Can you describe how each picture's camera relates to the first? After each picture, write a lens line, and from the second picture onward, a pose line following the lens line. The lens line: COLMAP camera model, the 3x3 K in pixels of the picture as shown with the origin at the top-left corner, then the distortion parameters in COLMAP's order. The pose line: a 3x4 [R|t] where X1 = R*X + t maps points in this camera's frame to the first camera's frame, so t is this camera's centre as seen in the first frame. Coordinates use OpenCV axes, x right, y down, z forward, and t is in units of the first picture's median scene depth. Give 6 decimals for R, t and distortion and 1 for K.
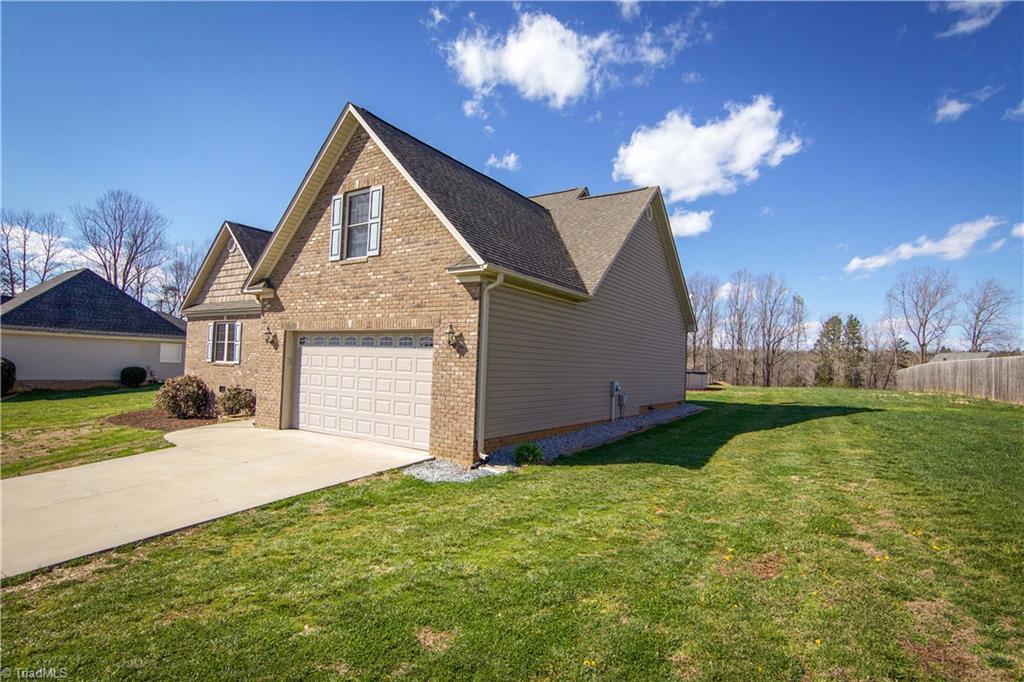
lens RADIAL K [[528.5, 0, 507.0], [0, 528.5, 342.8], [0, 0, 1]] dist [-0.015598, 0.004336]
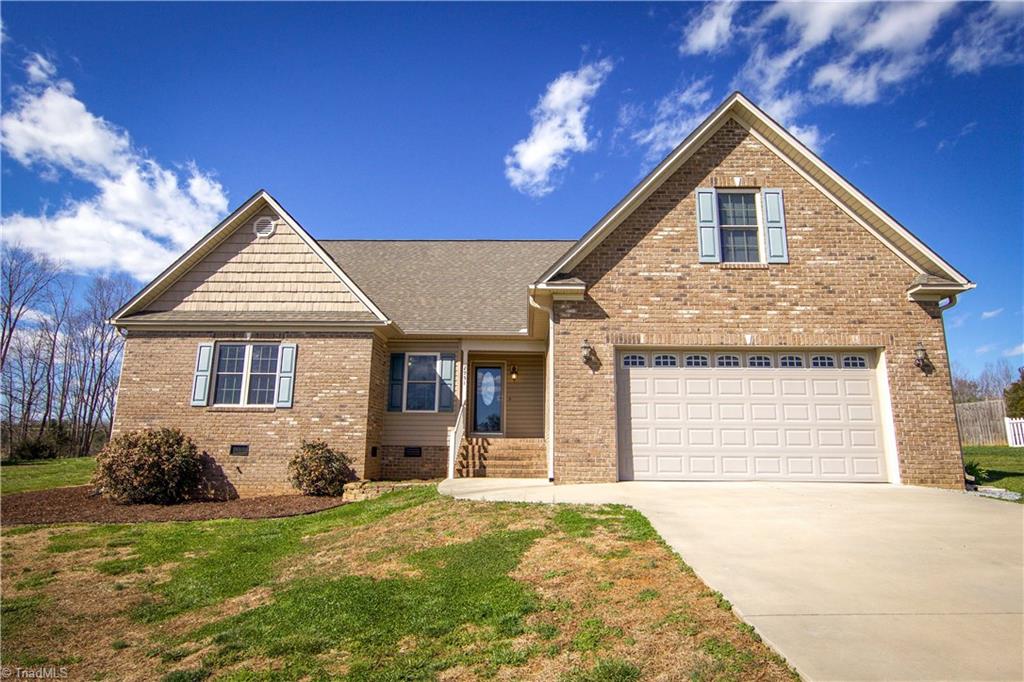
lens RADIAL K [[528.5, 0, 518.6], [0, 528.5, 348.8], [0, 0, 1]] dist [-0.015598, 0.004336]
pose [[0.834928, 0.077740, 0.544841, -0.953046], [-0.002350, 0.990468, -0.137723, 0.086272], [-0.550355, 0.113708, 0.827152, 0.469533]]
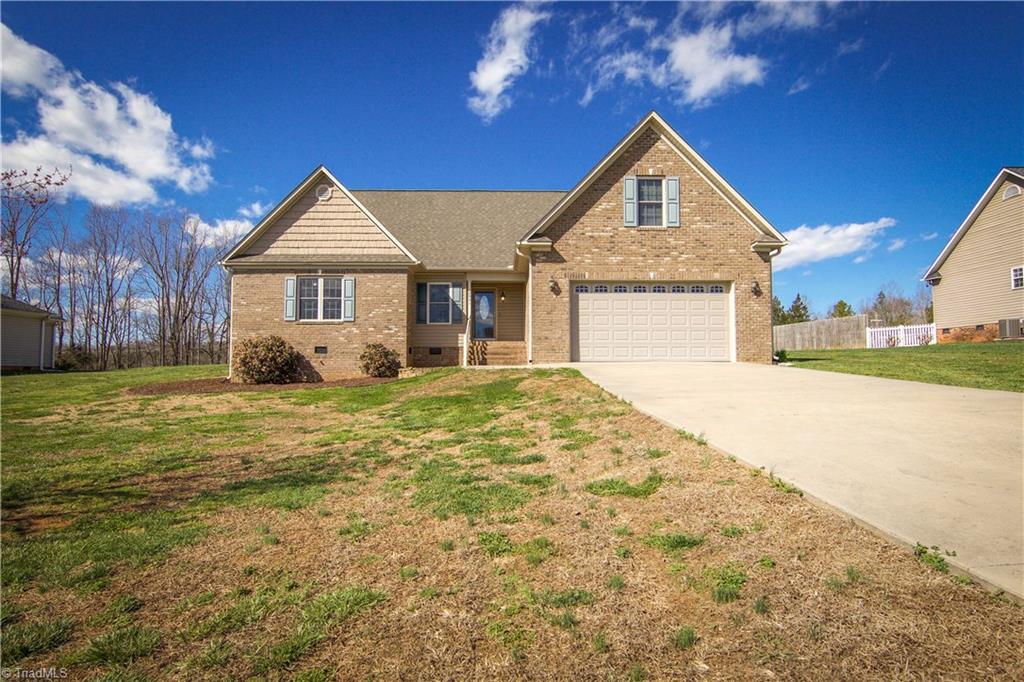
lens RADIAL K [[528.5, 0, 511.3], [0, 528.5, 350.3], [0, 0, 1]] dist [-0.015598, 0.004336]
pose [[0.816460, -0.013494, 0.577245, -1.244582], [0.006479, 0.999878, 0.014209, 0.122169], [-0.577366, -0.007861, 0.816448, 0.097280]]
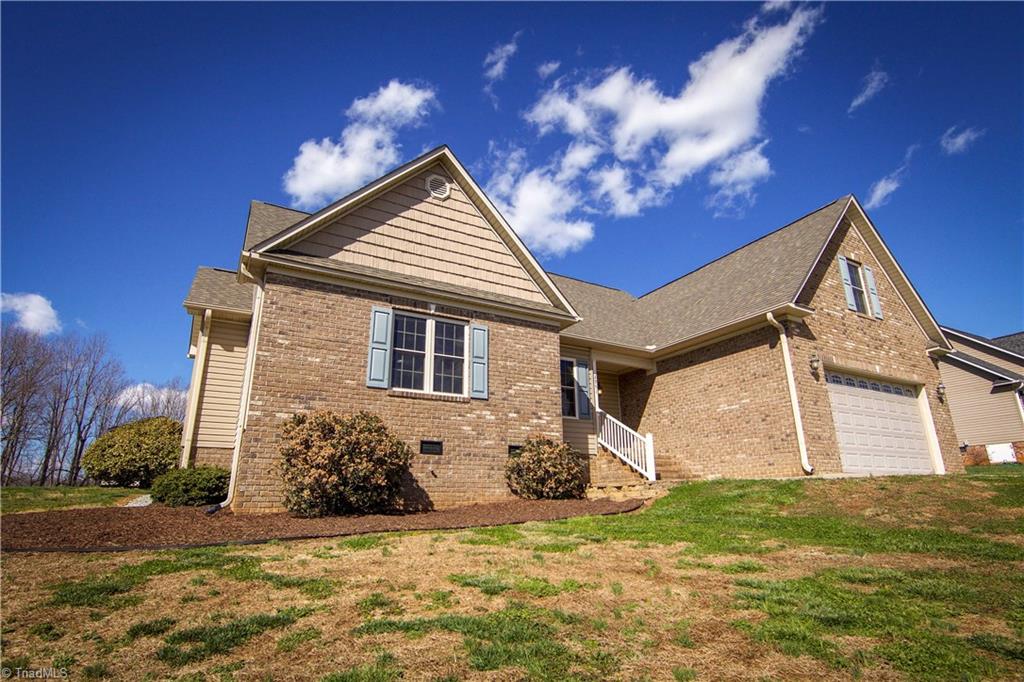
lens RADIAL K [[528.5, 0, 513.3], [0, 528.5, 344.1], [0, 0, 1]] dist [-0.015598, 0.004336]
pose [[0.426952, 0.228486, 0.874932, -1.485711], [-0.007105, 0.968370, -0.249419, 0.182064], [-0.904246, 0.100273, 0.415071, 1.123061]]
